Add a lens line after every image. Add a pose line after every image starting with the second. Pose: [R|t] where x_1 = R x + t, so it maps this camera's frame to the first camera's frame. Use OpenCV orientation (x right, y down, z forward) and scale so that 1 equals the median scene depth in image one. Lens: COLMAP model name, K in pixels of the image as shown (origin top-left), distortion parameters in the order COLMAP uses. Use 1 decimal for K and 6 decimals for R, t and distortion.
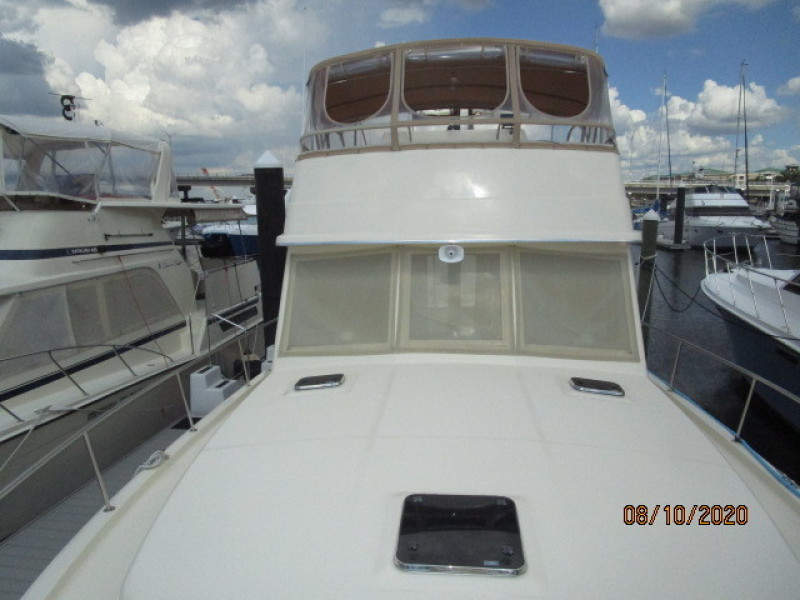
lens RADIAL K [[568.6, 0, 399.5], [0, 568.6, 304.0], [0, 0, 1]] dist [-0.012263, -0.006953]
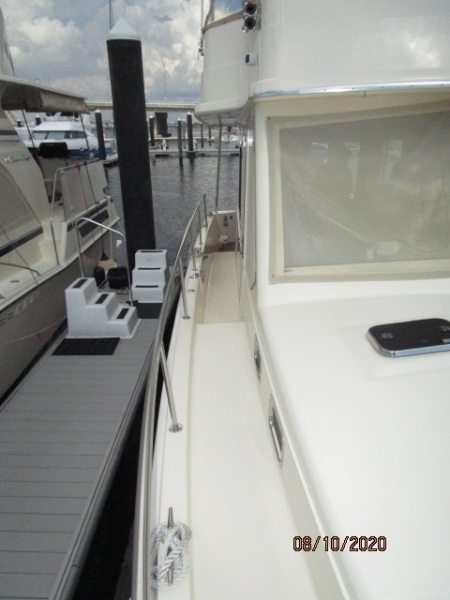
lens RADIAL K [[426.4, 0, 228.5], [0, 426.4, 303.1], [0, 0, 1]] dist [-0.012263, -0.006953]
pose [[0.992052, -0.038710, 0.119722, -0.177809], [0.011886, 0.976075, 0.217111, 0.006162], [-0.125262, -0.213962, 0.968777, 0.304022]]
